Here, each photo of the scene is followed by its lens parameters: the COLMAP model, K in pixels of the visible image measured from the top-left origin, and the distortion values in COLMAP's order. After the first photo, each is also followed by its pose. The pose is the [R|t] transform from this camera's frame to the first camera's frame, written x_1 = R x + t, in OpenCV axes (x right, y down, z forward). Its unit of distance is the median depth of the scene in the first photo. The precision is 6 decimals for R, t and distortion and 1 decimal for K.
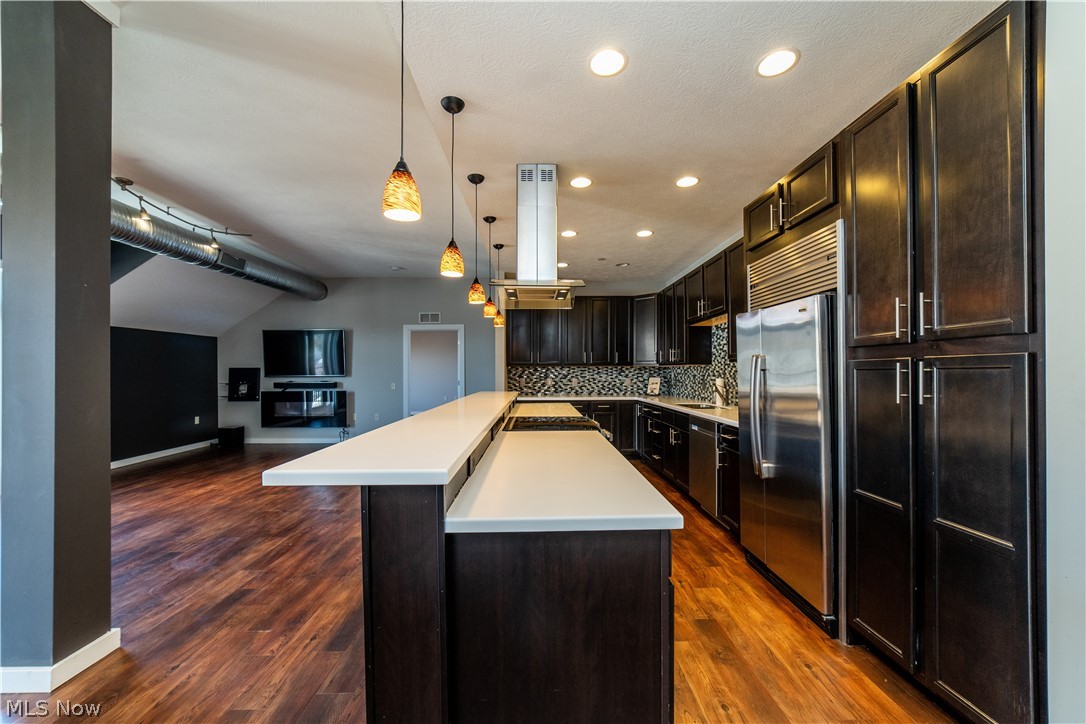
lens RADIAL K [[421.9, 0, 543.8], [0, 421.9, 368.9], [0, 0, 1]] dist [-0.027297, 0.010010]
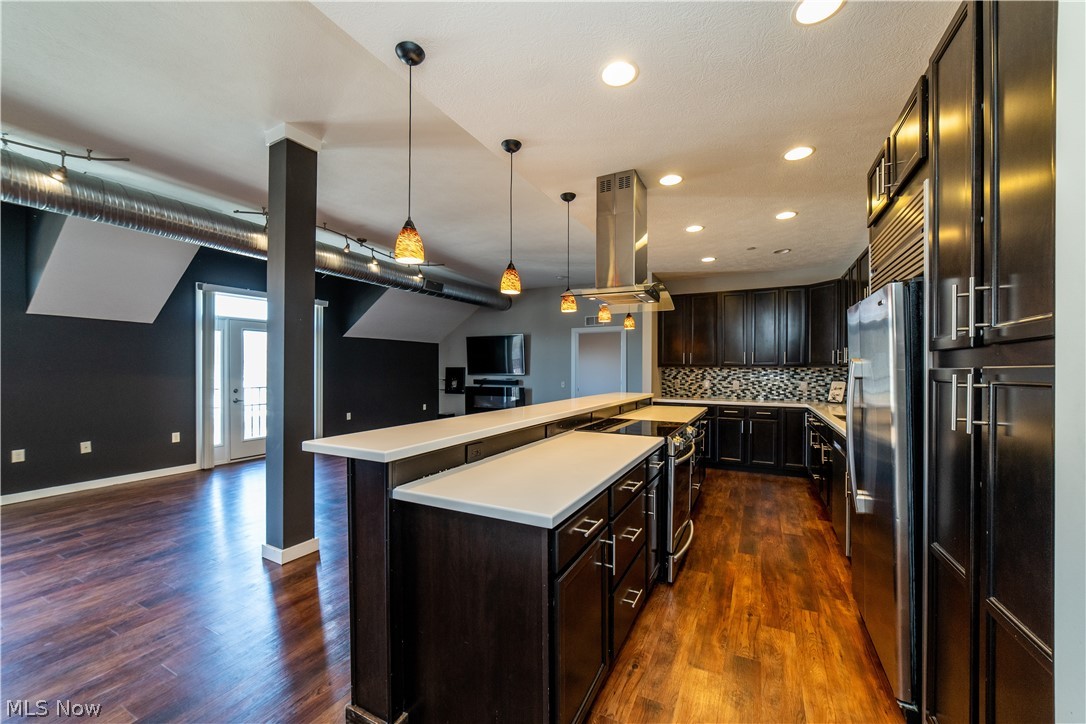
lens RADIAL K [[421.9, 0, 543.8], [0, 421.9, 368.9], [0, 0, 1]] dist [-0.027297, 0.010010]
pose [[0.880625, 0.005379, -0.473783, 0.139273], [-0.003266, 0.999981, 0.005282, -0.006532], [0.473802, -0.003104, 0.880626, 0.005457]]
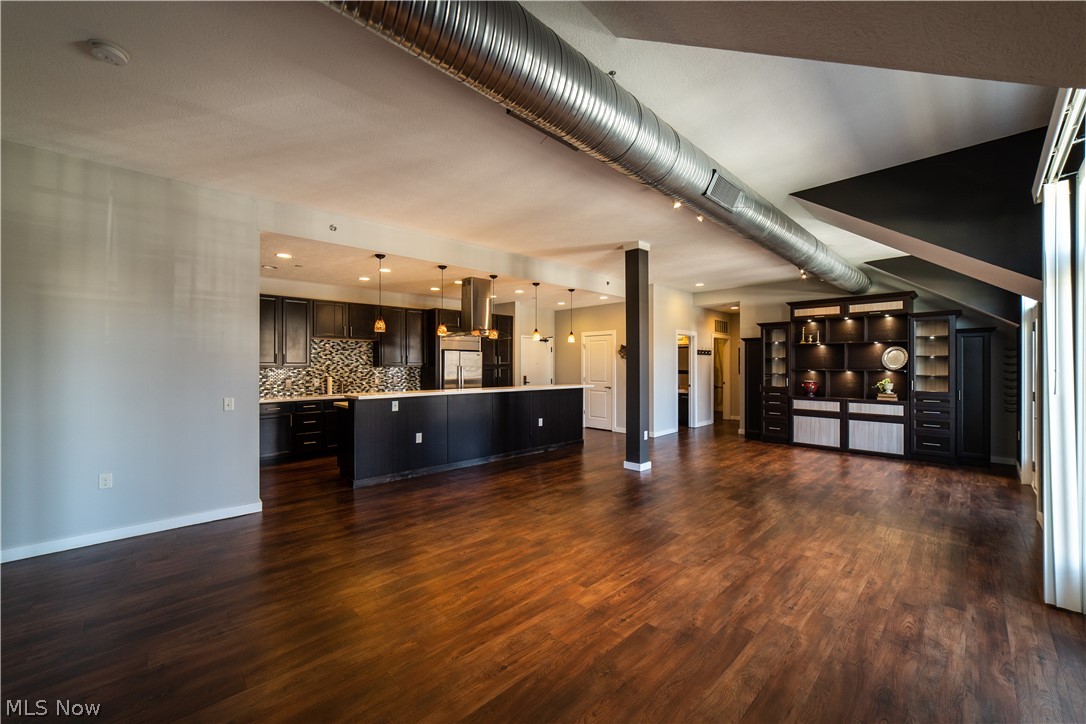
lens RADIAL K [[419.3, 0, 543.4], [0, 419.3, 363.0], [0, 0, 1]] dist [-0.024633, 0.009645]
pose [[-0.678241, 0.009256, 0.734781, -0.833454], [-0.000778, 0.999911, -0.013314, -0.005334], [-0.734839, -0.009602, -0.678173, 1.014253]]
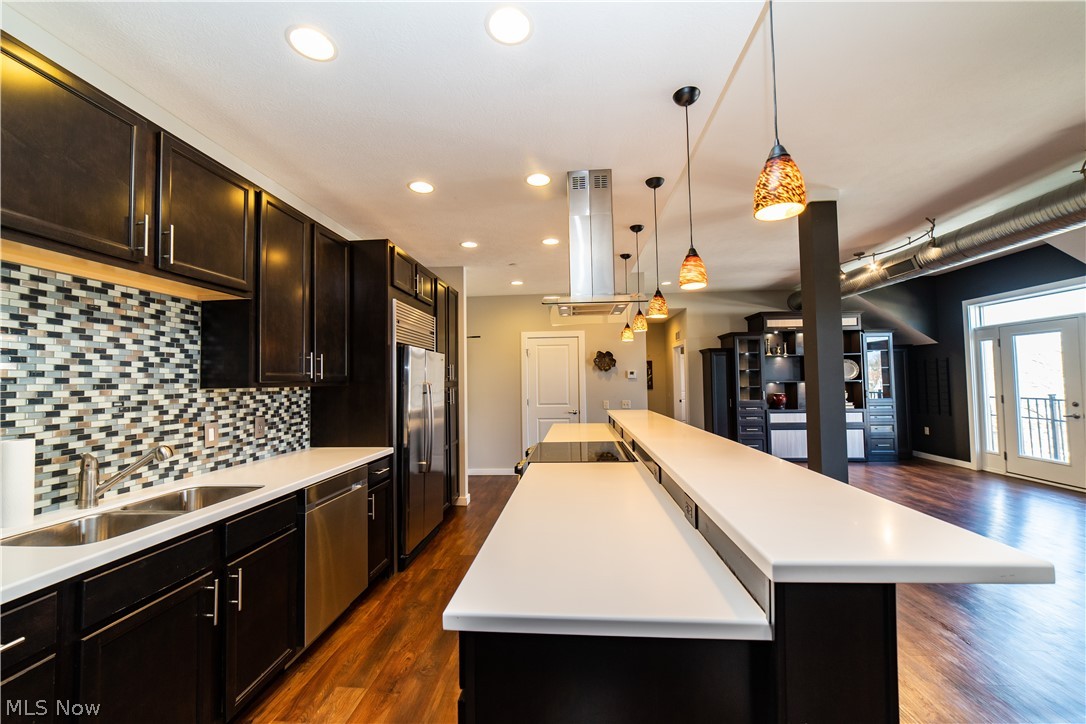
lens RADIAL K [[419.3, 0, 543.4], [0, 419.3, 363.0], [0, 0, 1]] dist [-0.024633, 0.009645]
pose [[-0.995120, 0.024750, 0.095513, 0.002041], [0.019790, 0.998423, -0.052532, -0.006973], [-0.096662, -0.050386, -0.994041, 0.888642]]
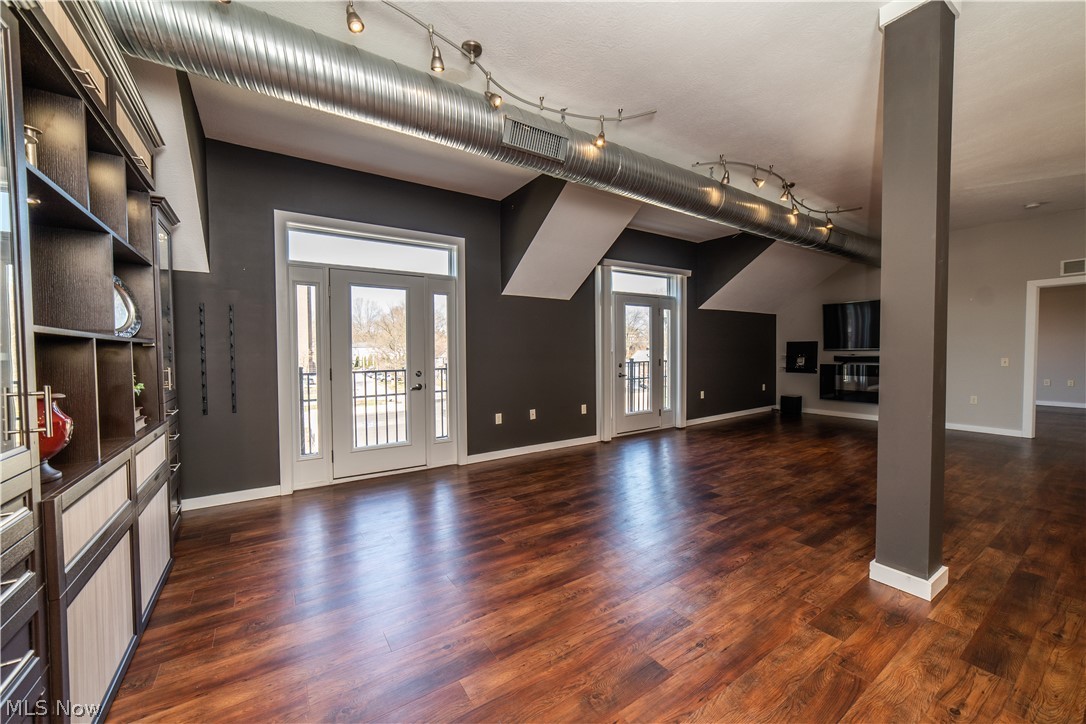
lens RADIAL K [[419.3, 0, 543.4], [0, 419.3, 363.0], [0, 0, 1]] dist [-0.024633, 0.009645]
pose [[0.542232, 0.025476, -0.839842, -0.208521], [0.009590, 0.999287, 0.036504, 0.007378], [0.840174, -0.027848, 0.541601, -0.151123]]
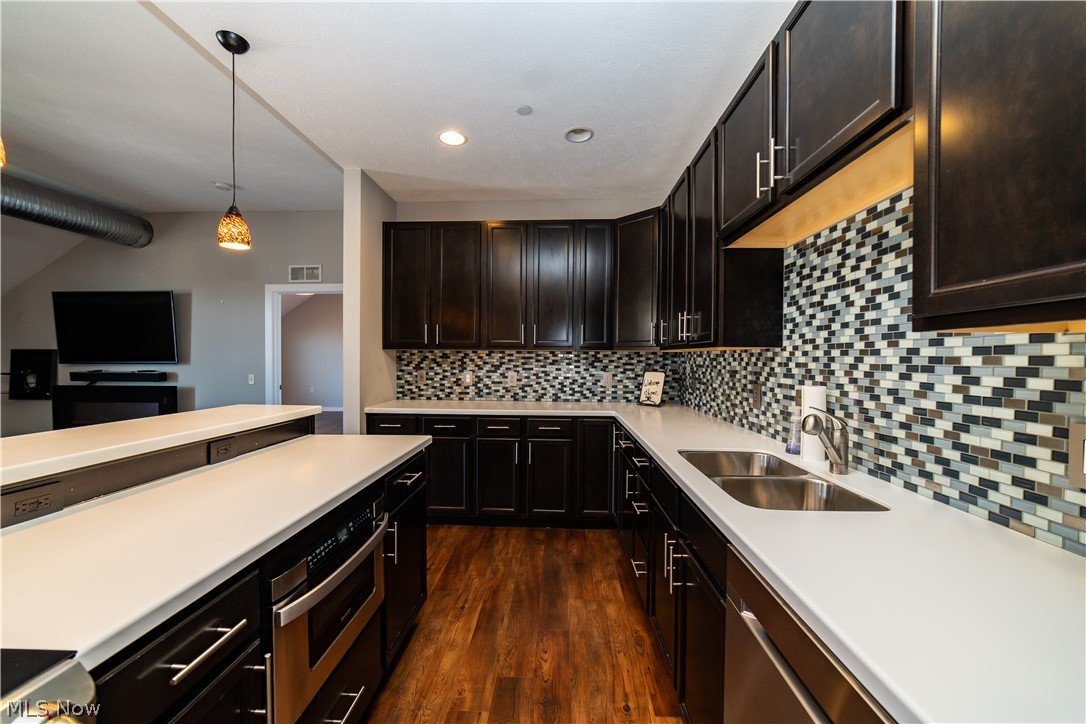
lens RADIAL K [[419.3, 0, 543.4], [0, 419.3, 363.0], [0, 0, 1]] dist [-0.024633, 0.009645]
pose [[0.998327, 0.008542, -0.057189, 0.149320], [-0.007357, 0.999754, 0.020901, -0.001194], [0.057354, -0.020445, 0.998145, 0.449148]]
